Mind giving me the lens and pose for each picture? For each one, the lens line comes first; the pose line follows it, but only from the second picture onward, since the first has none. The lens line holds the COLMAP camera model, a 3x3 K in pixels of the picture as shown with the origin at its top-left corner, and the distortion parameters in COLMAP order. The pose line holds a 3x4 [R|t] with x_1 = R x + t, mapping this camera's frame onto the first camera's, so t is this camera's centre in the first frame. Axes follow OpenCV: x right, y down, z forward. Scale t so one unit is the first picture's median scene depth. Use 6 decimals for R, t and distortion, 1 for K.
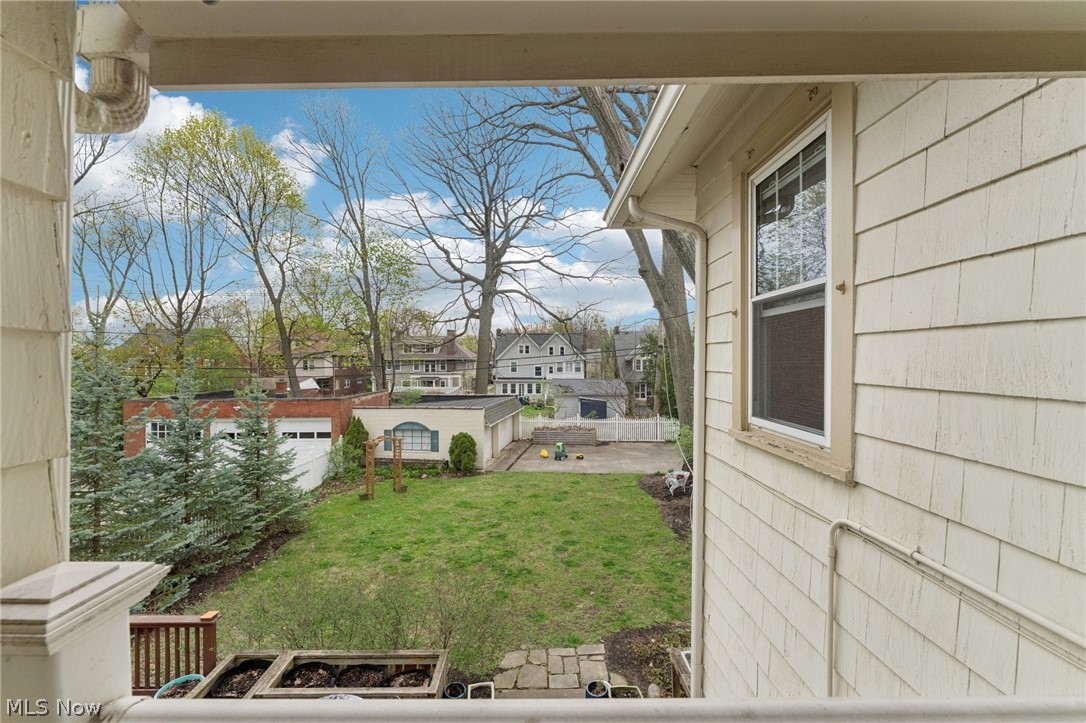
lens RADIAL K [[433.4, 0, 538.4], [0, 433.4, 360.7], [0, 0, 1]] dist [-0.000491, -0.000111]
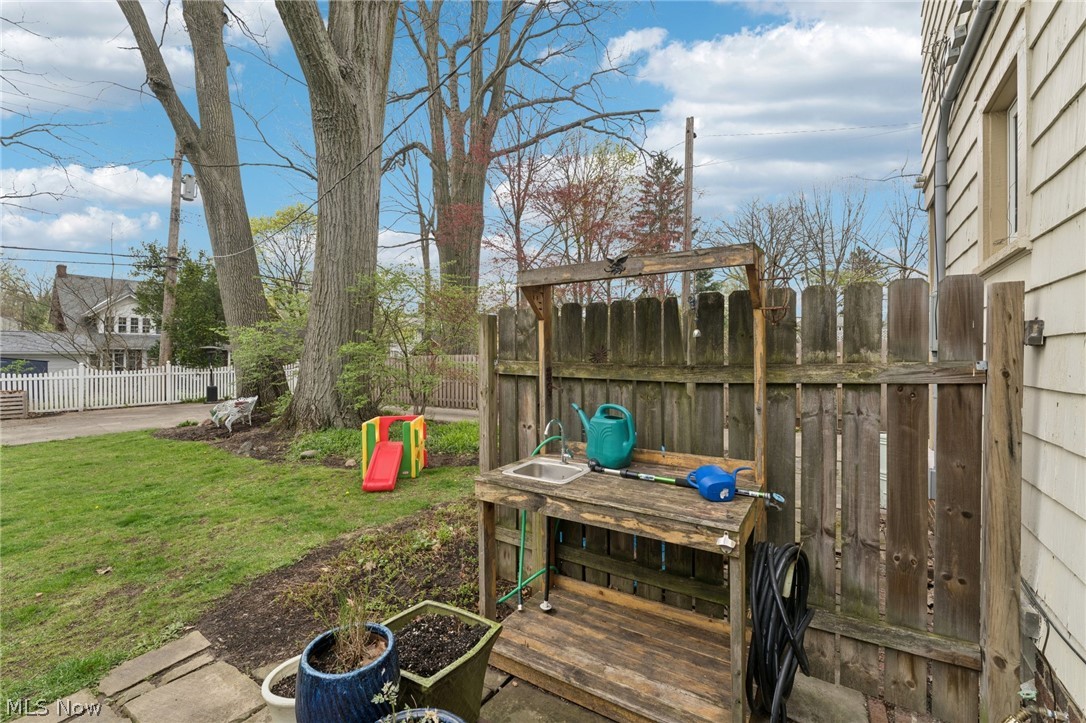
lens RADIAL K [[462.9, 0, 543.8], [0, 462.9, 357.6], [0, 0, 1]] dist [-0.000121, -0.000144]
pose [[0.541730, 0.000883, 0.840552, -0.003534], [-0.006301, 0.999976, 0.003011, 0.097414], [-0.840529, -0.006928, 0.541722, 0.126842]]
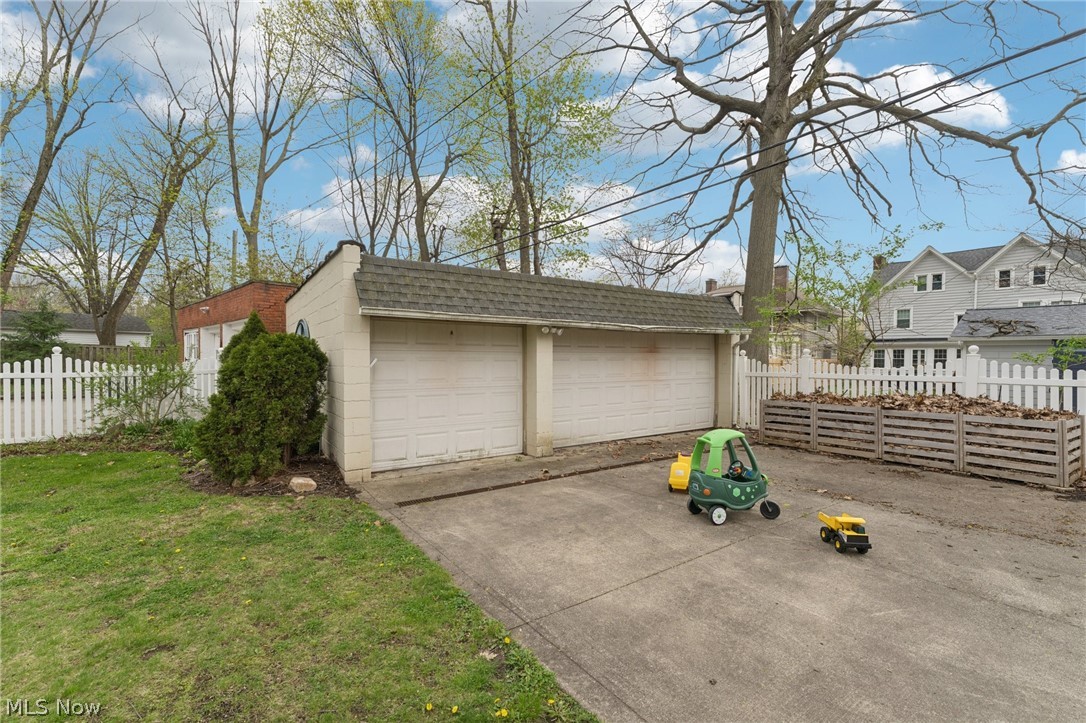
lens RADIAL K [[463.6, 0, 539.5], [0, 463.6, 364.2], [0, 0, 1]] dist [-0.000809, -0.000162]
pose [[0.684222, 0.019694, -0.729007, 0.102510], [-0.002855, 0.999700, 0.024326, 0.114145], [0.729268, -0.014563, 0.684073, 0.587924]]
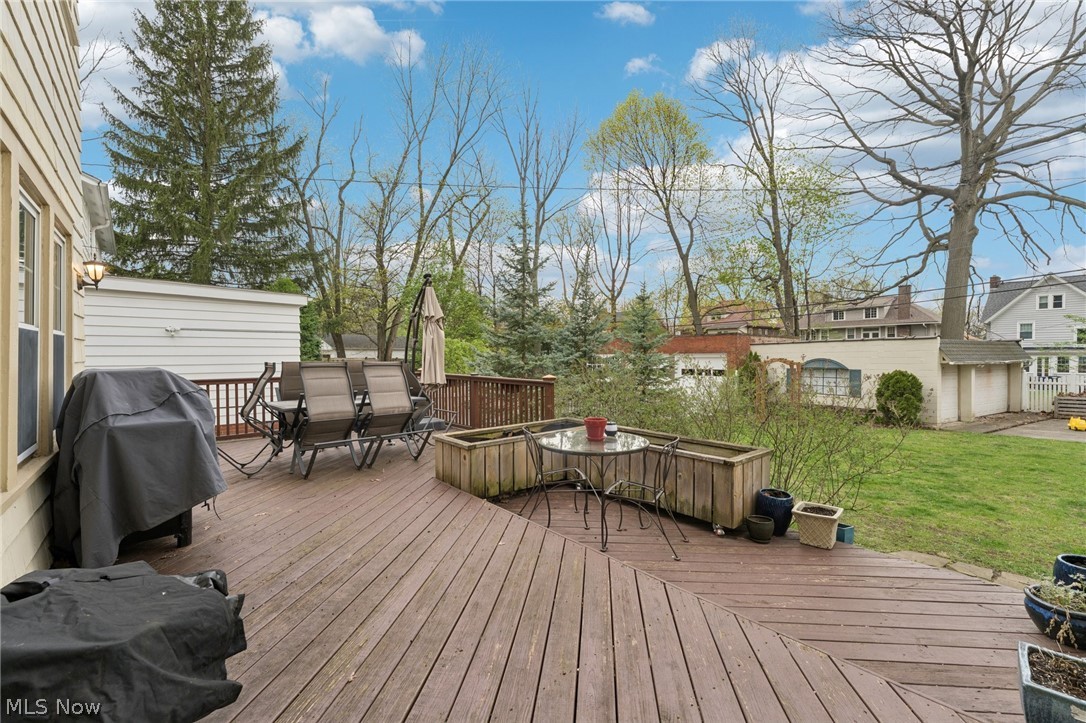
lens RADIAL K [[462.5, 0, 543.0], [0, 462.5, 361.5], [0, 0, 1]] dist [-0.000233, 0.000050]
pose [[0.640155, 0.010262, -0.768178, 0.022655], [0.005246, 0.999829, 0.017728, 0.086380], [0.768228, -0.015378, 0.639991, 0.038356]]
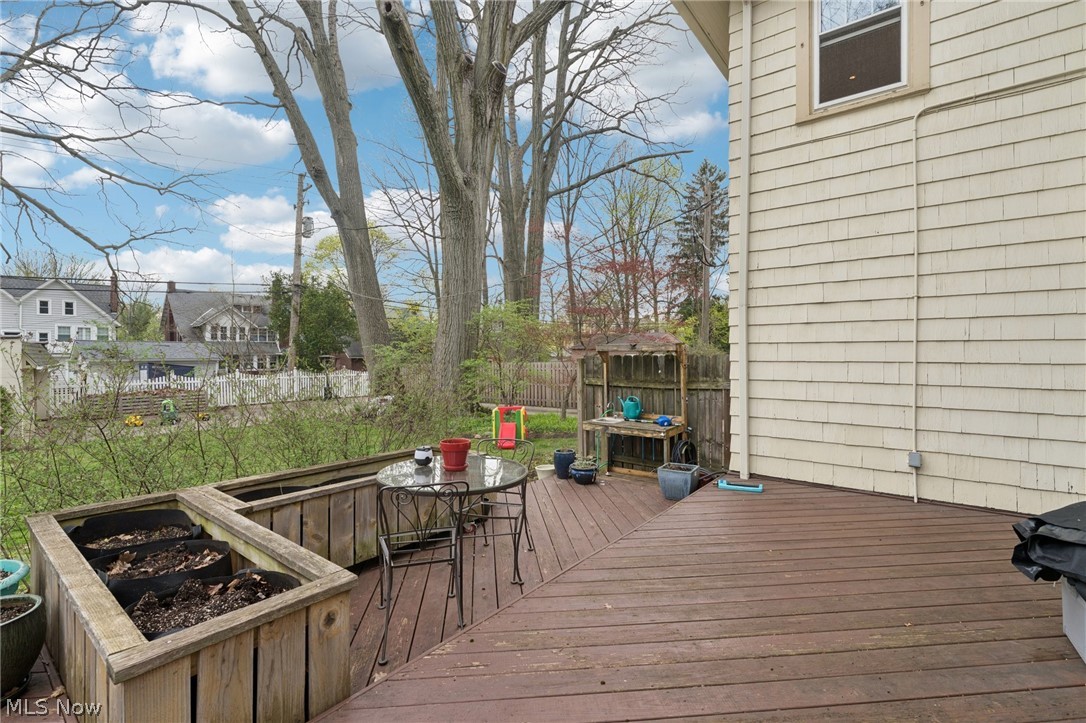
lens RADIAL K [[478.6, 0, 549.4], [0, 478.6, 357.5], [0, 0, 1]] dist [-0.008497, 0.000417]
pose [[0.609938, -0.002391, 0.792446, -0.128523], [-0.001745, 0.999989, 0.004361, 0.086853], [-0.792448, -0.004043, 0.609927, 0.055869]]
